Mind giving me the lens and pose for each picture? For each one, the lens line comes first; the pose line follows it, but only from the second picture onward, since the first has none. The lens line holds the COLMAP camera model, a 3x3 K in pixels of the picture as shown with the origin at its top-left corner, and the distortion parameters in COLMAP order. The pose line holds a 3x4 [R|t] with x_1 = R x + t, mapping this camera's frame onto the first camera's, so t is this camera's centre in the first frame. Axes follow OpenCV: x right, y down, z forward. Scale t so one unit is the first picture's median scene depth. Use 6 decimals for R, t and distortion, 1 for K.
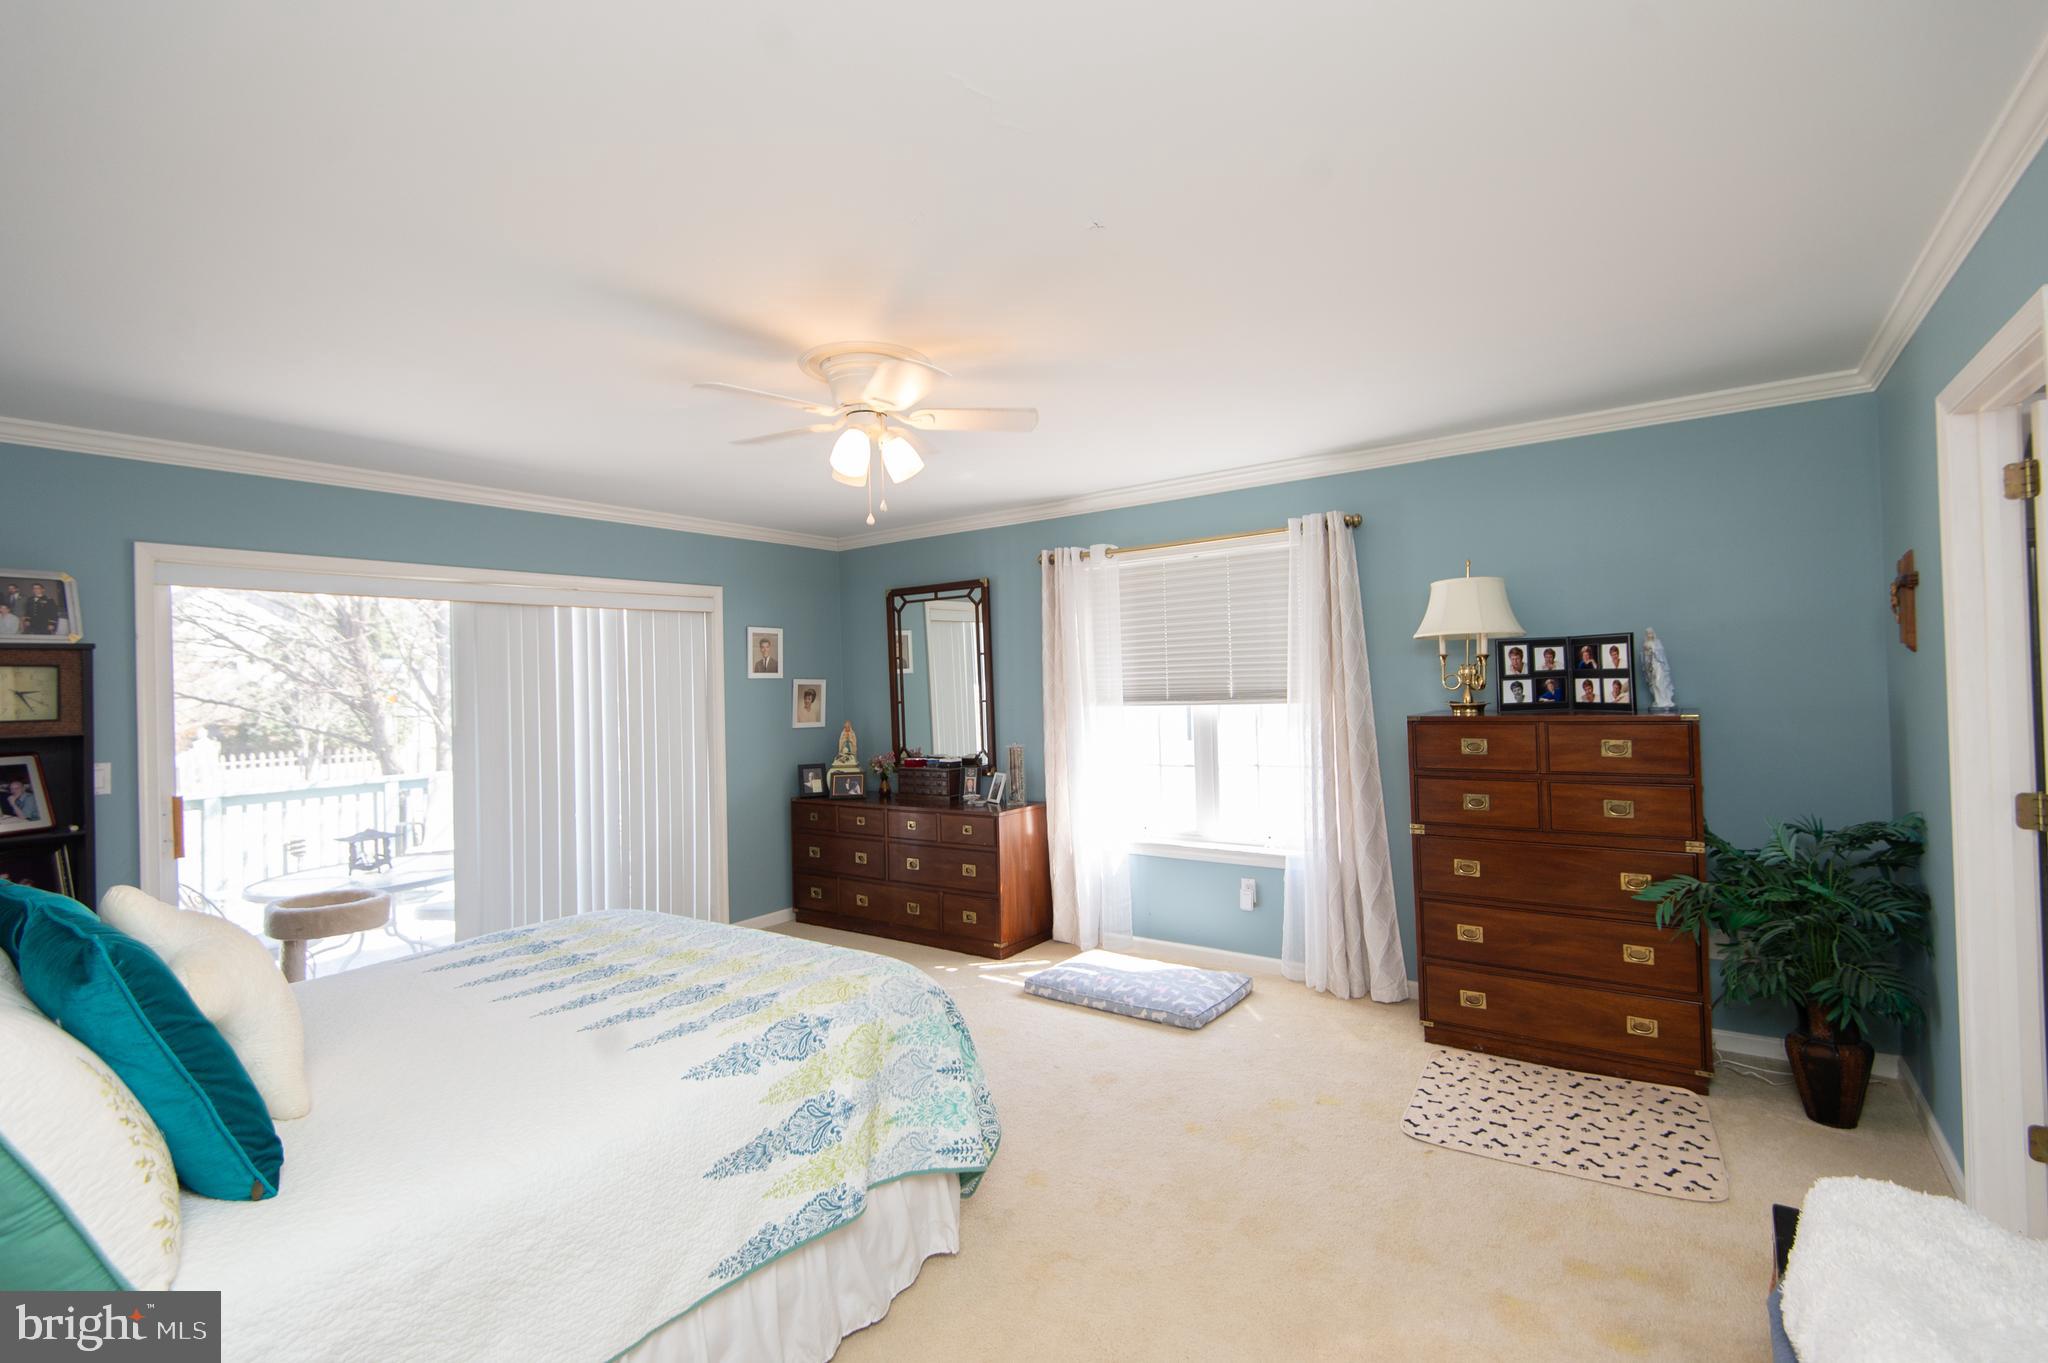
lens RADIAL K [[919.3, 0, 1028.6], [0, 919.3, 675.3], [0, 0, 1]] dist [0.039957, -0.027901]
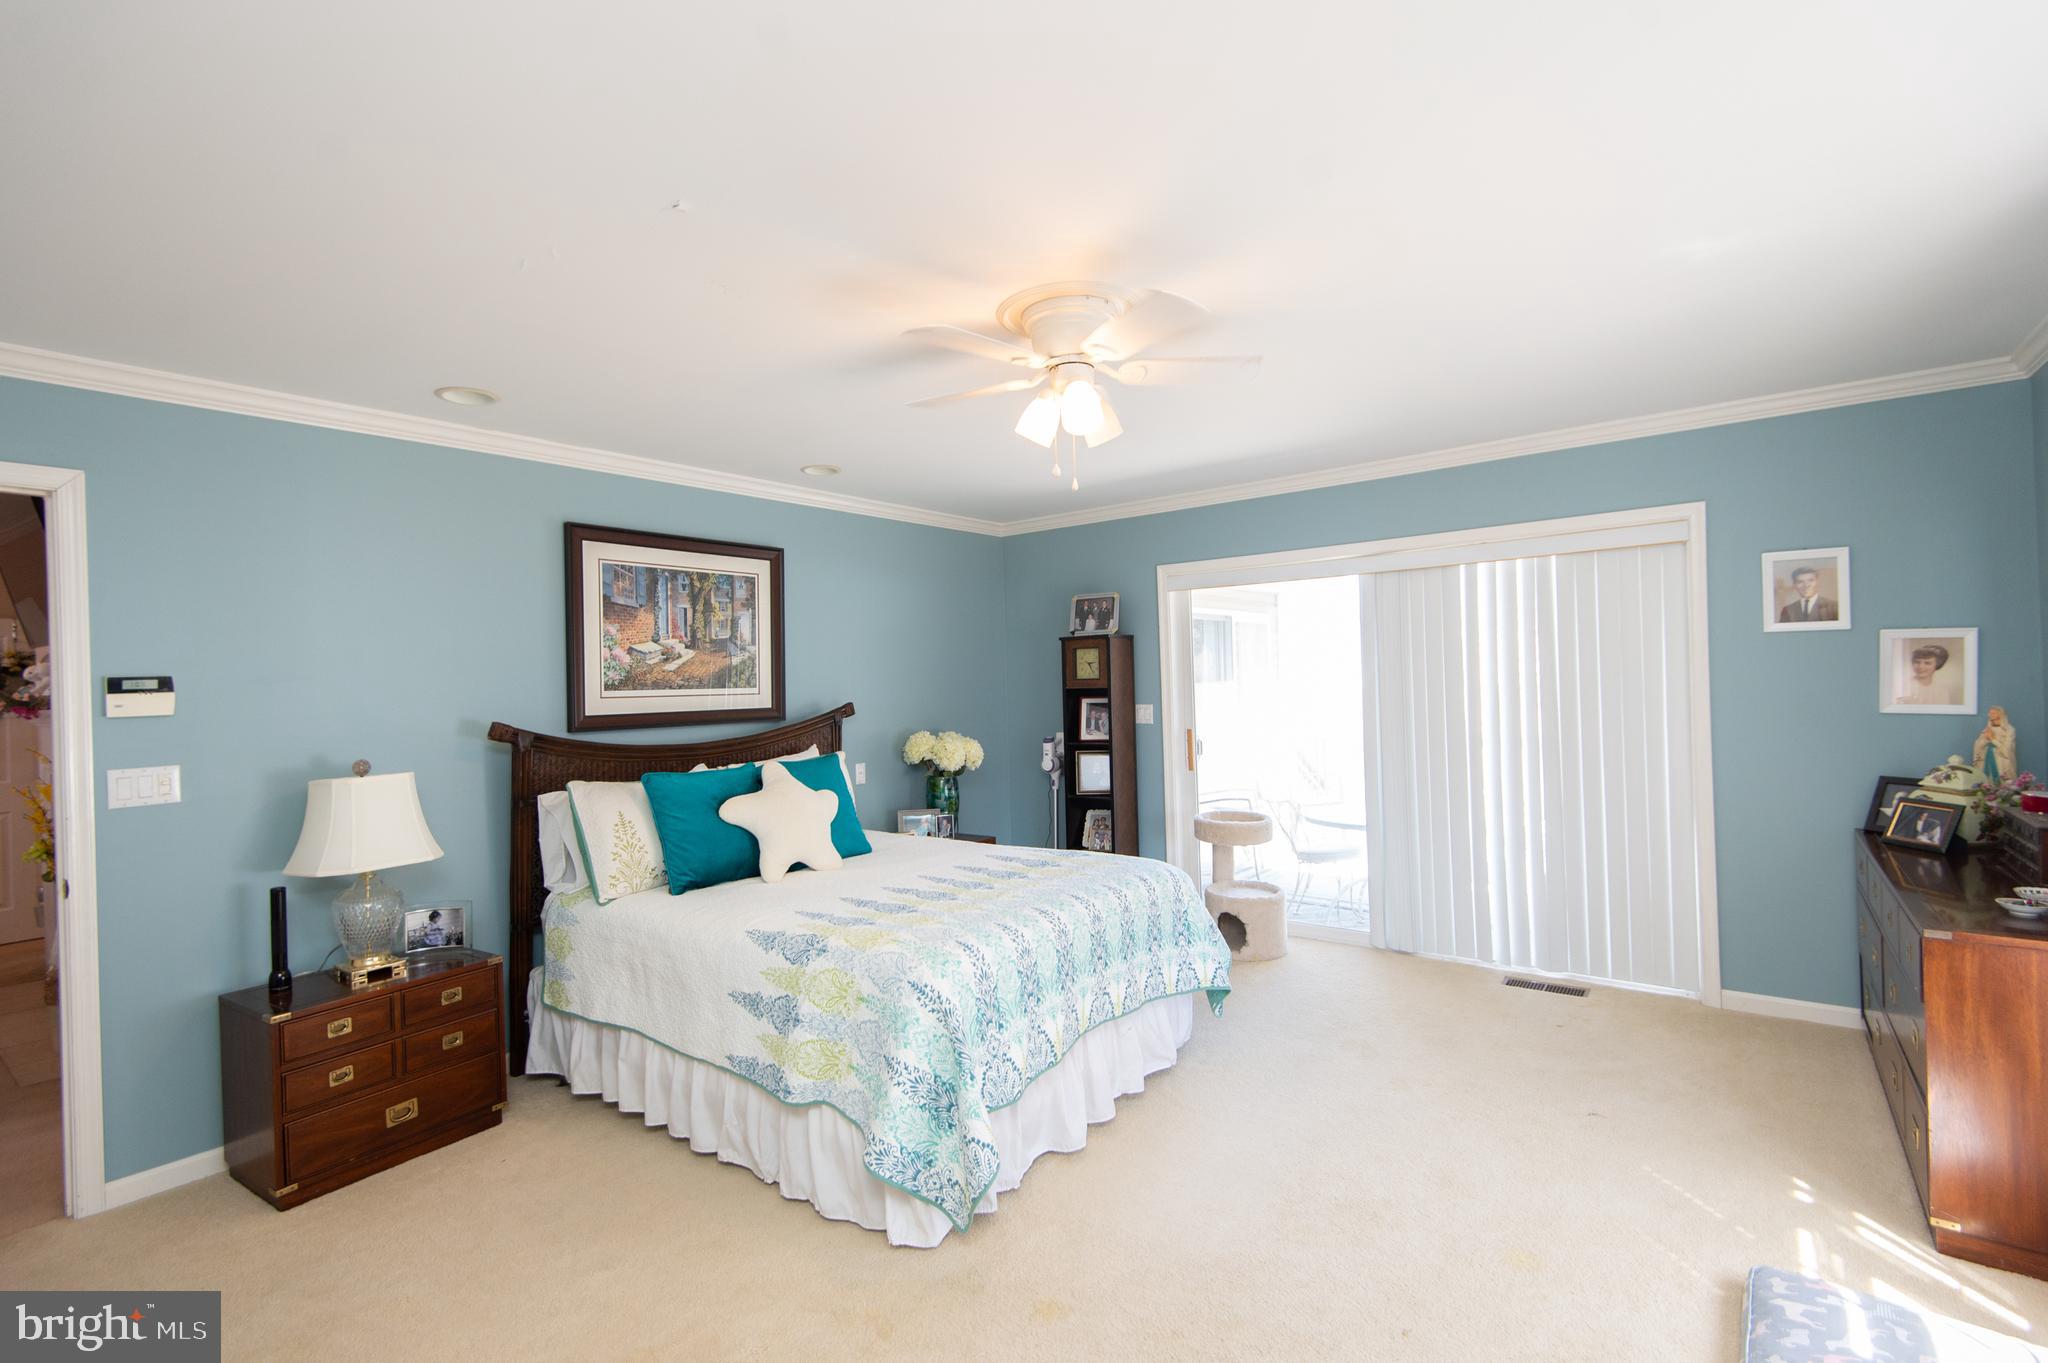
lens RADIAL K [[932.7, 0, 1023.3], [0, 932.7, 679.2], [0, 0, 1]] dist [0.014114, -0.000051]
pose [[-0.024537, 0.030430, -0.999236, 0.483218], [0.041216, 0.998718, 0.029402, -0.005975], [0.998849, -0.040463, -0.025760, 0.630890]]
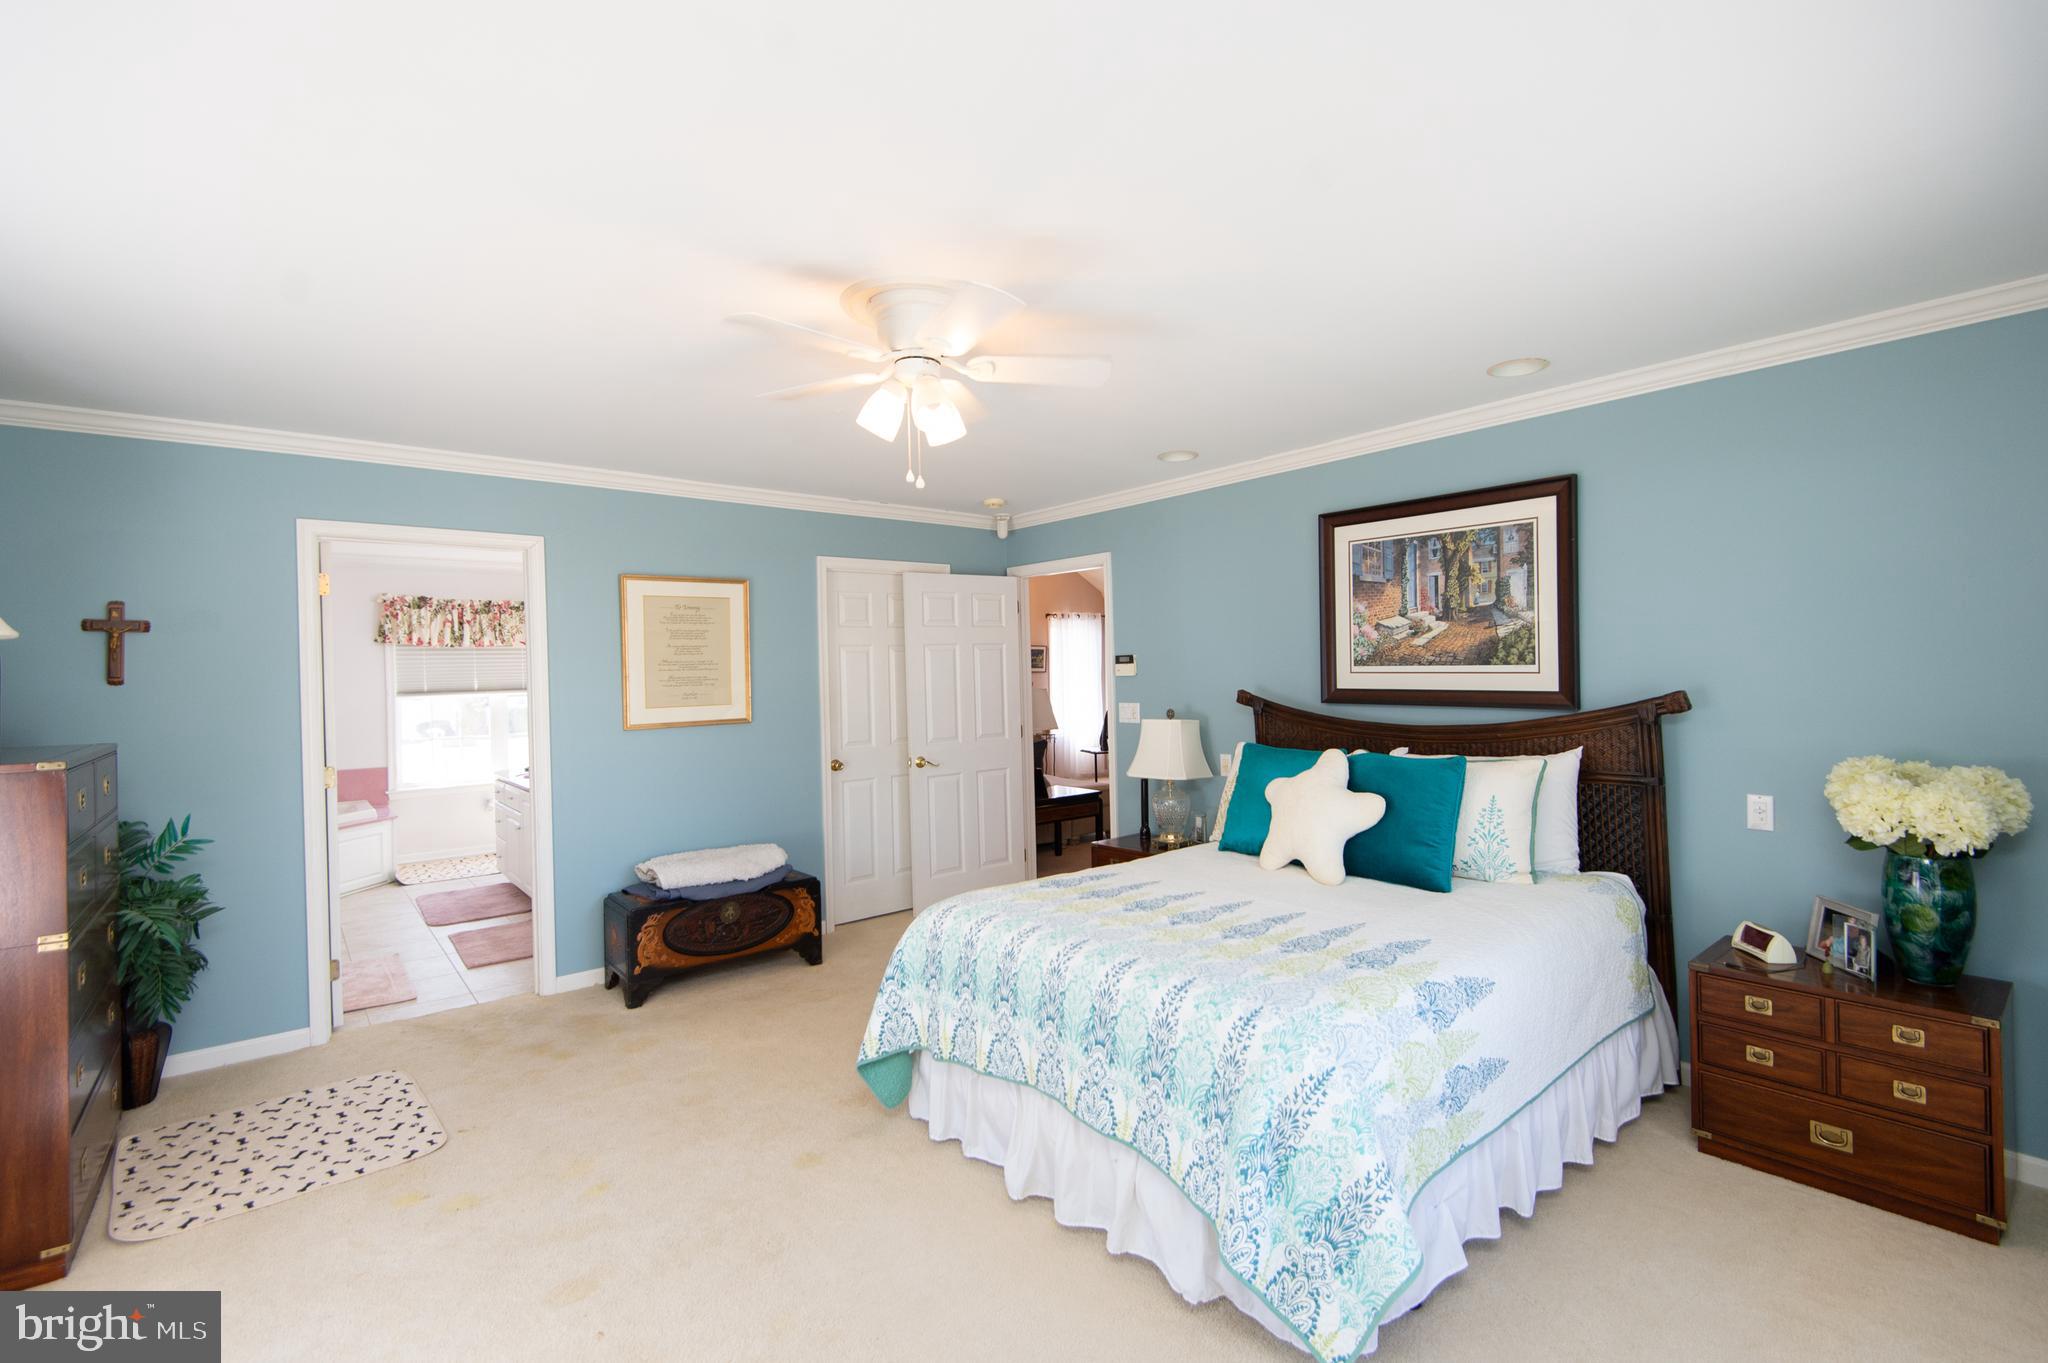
lens RADIAL K [[920.0, 0, 1022.4], [0, 920.0, 677.9], [0, 0, 1]] dist [0.041315, -0.028582]
pose [[-0.961878, 0.046484, 0.269500, -0.323268], [0.046027, 0.998908, -0.008017, 0.018730], [-0.269578, 0.004693, -0.962967, 1.191440]]
